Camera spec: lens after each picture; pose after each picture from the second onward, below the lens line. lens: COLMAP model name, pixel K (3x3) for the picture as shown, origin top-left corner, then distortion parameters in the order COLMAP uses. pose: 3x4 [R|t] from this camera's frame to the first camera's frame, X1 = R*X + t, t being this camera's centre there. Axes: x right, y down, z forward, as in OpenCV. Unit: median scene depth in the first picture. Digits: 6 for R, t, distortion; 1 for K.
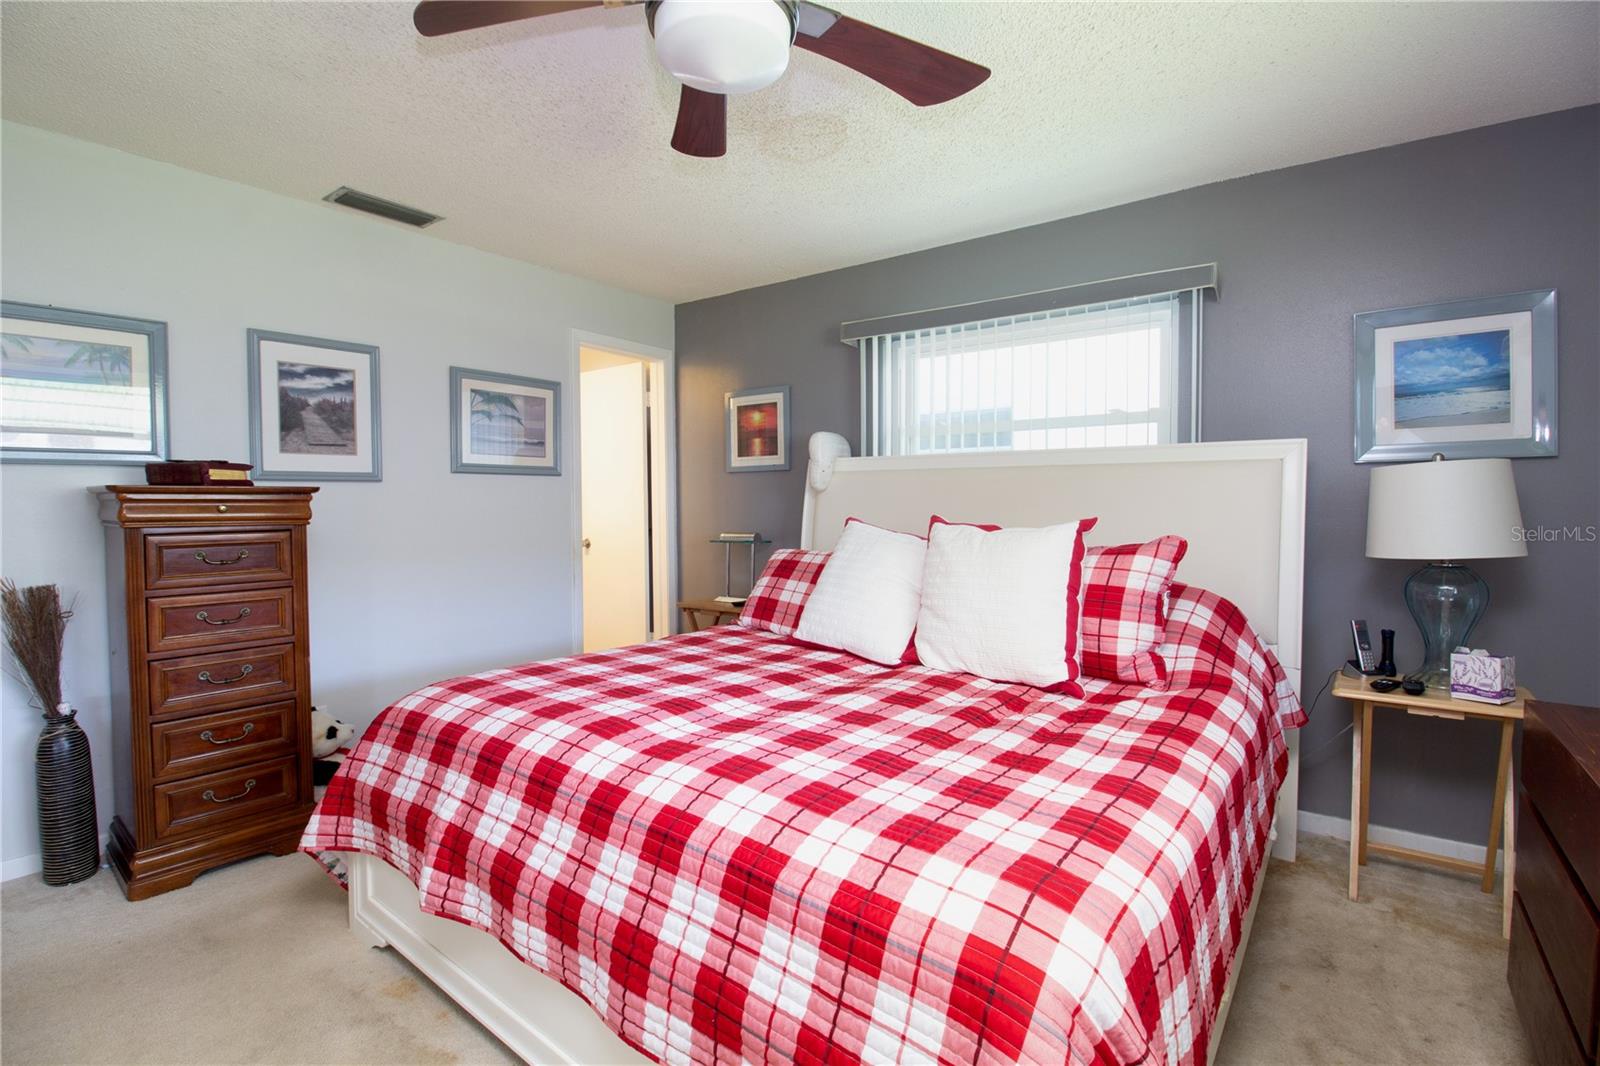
lens RADIAL K [[748.2, 0, 800.0], [0, 748.2, 533.0], [0, 0, 1]] dist [0.001268, 0.000045]
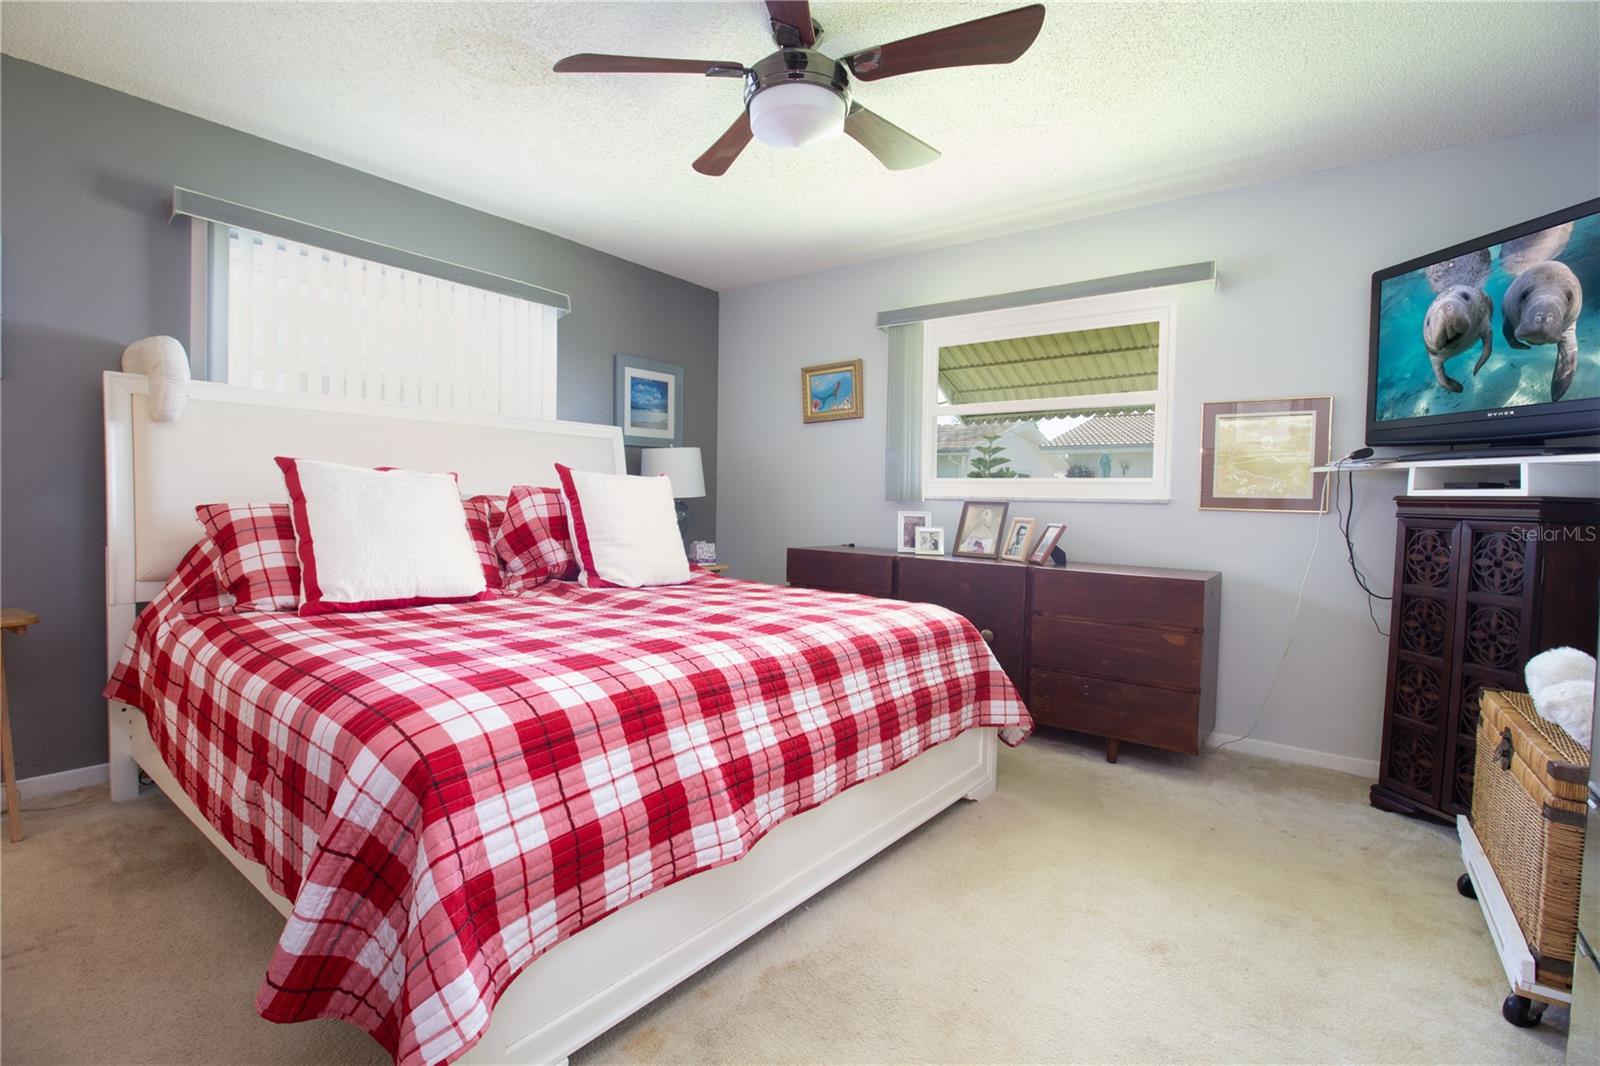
lens RADIAL K [[695.0, 0, 849.2], [0, 695.0, 527.9], [0, 0, 1]] dist [-0.000463, -0.000021]
pose [[-0.024124, -0.045088, 0.998692, -0.864794], [0.031579, 0.998450, 0.045840, 0.038751], [-0.999210, 0.032644, -0.022663, 0.557899]]
